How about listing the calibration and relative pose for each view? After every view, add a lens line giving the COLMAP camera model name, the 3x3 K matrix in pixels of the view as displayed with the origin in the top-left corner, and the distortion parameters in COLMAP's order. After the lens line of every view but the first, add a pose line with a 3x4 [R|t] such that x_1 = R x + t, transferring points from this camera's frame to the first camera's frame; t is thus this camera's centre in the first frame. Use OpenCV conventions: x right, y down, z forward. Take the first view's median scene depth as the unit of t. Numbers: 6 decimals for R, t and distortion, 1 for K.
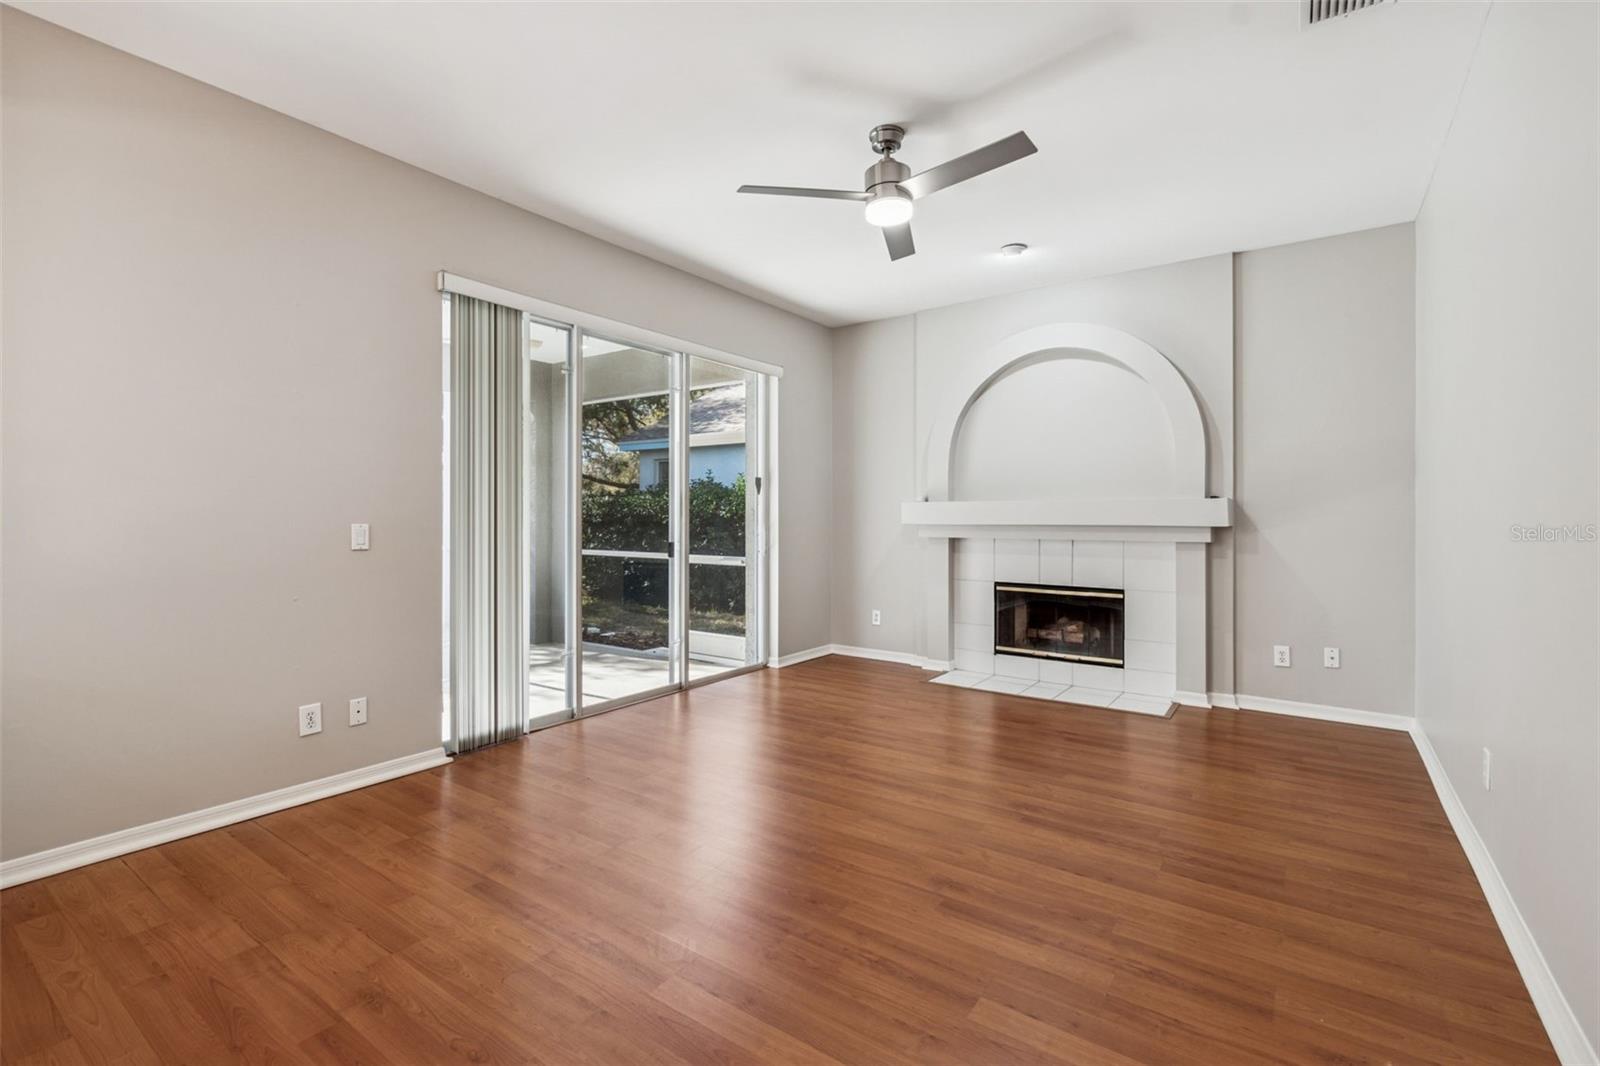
lens RADIAL K [[730.1, 0, 798.4], [0, 730.1, 521.6], [0, 0, 1]] dist [0.022093, 0.000019]
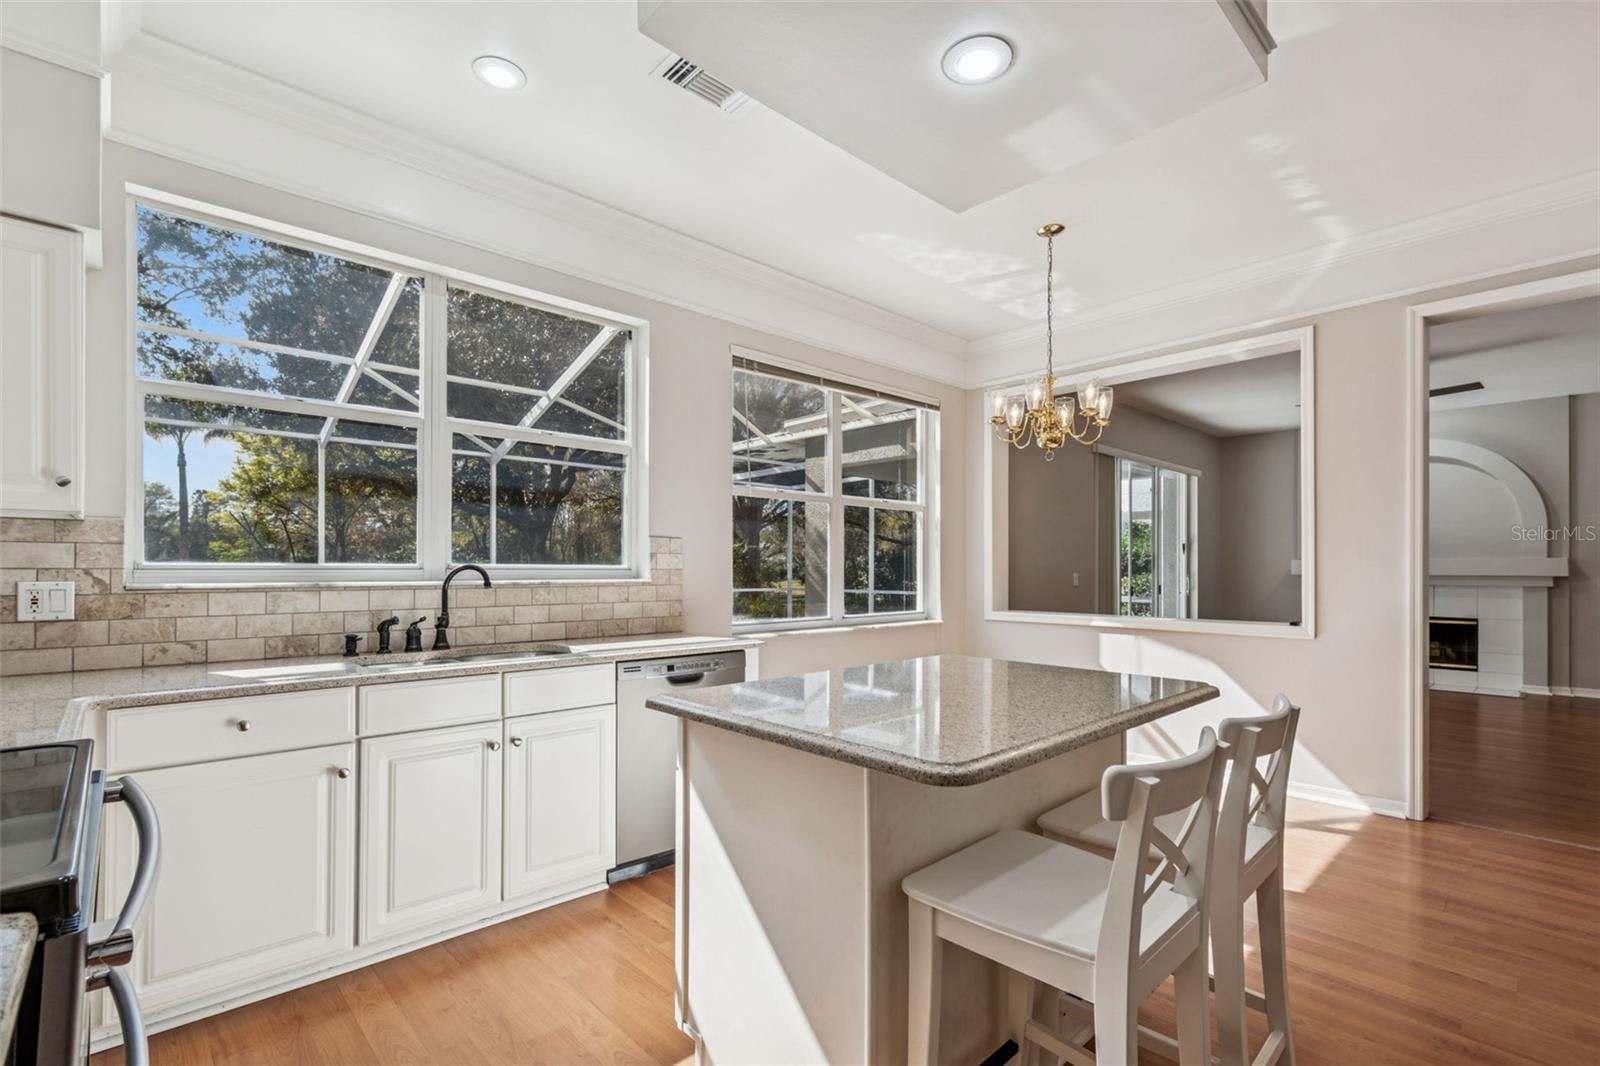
lens RADIAL K [[718.4, 0, 795.8], [0, 718.4, 566.9], [0, 0, 1]] dist [0.002243, 0.000332]
pose [[0.981982, -0.000528, -0.188974, -0.673928], [0.000267, 0.999999, -0.001406, -0.010840], [0.188975, 0.001330, 0.981981, -0.734798]]
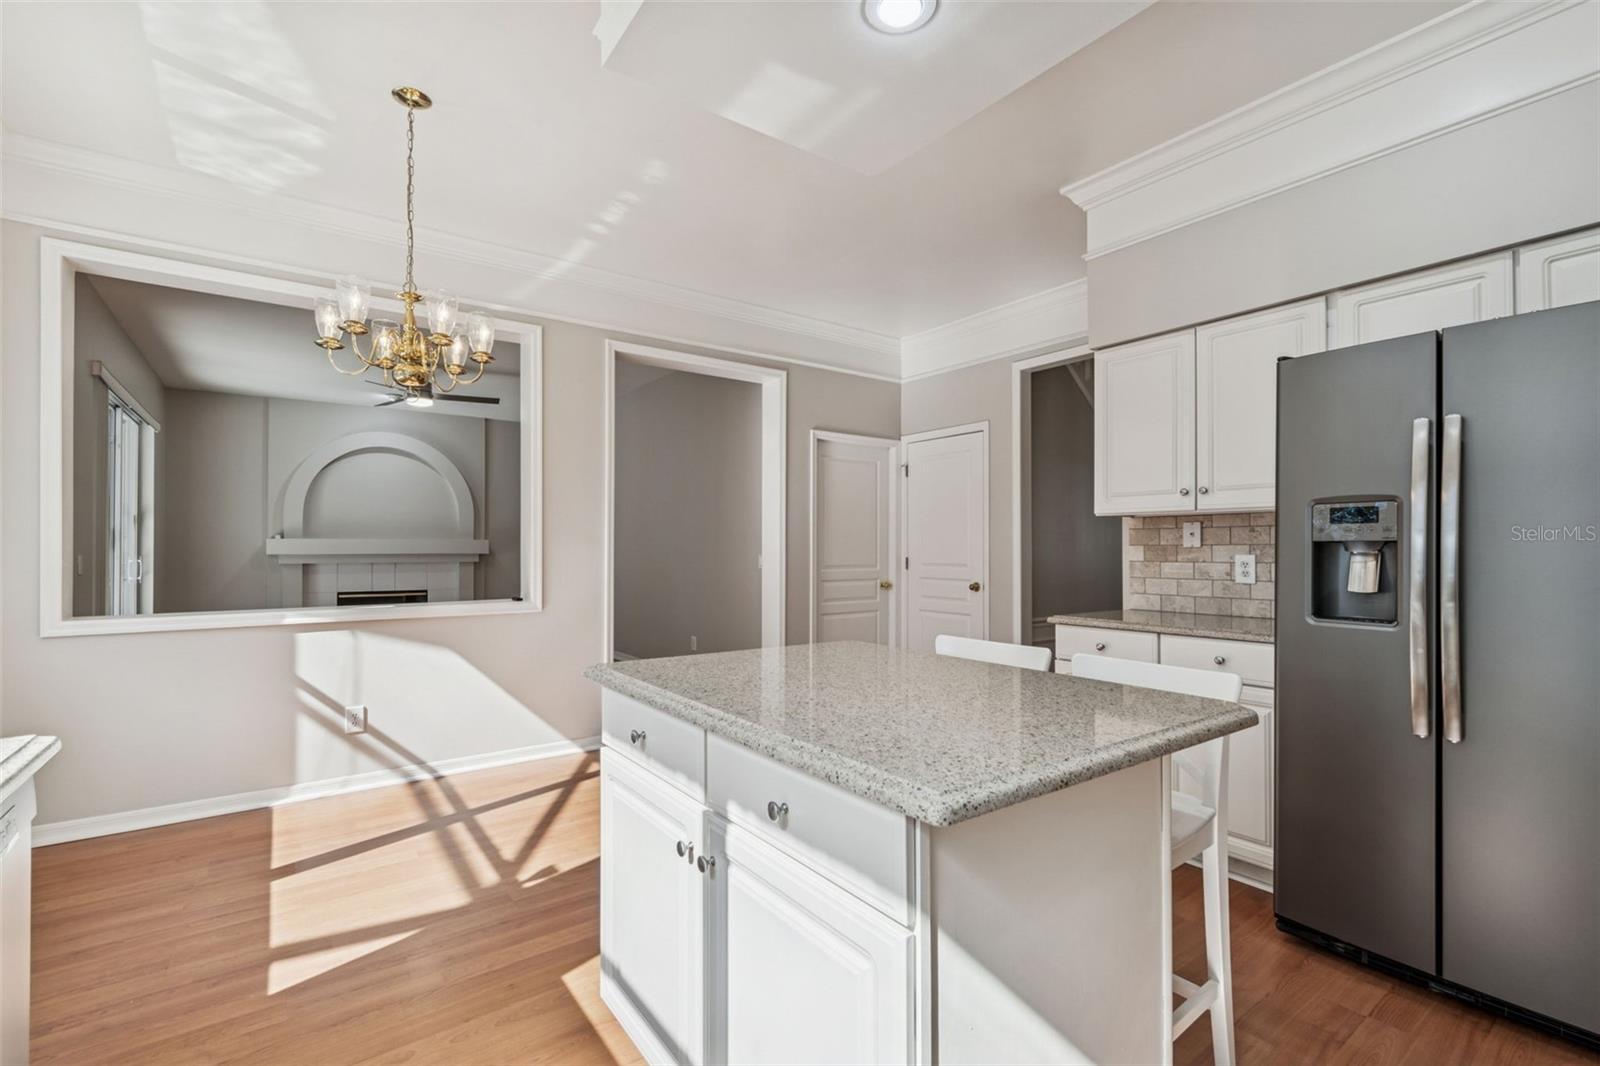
lens RADIAL K [[715.1, 0, 805.3], [0, 715.1, 547.3], [0, 0, 1]] dist [0.001597, 0.000037]
pose [[0.297626, 0.000095, 0.954683, -0.998782], [0.001000, 0.999999, -0.000412, -0.009420], [-0.954682, 0.001077, 0.297626, -0.410701]]
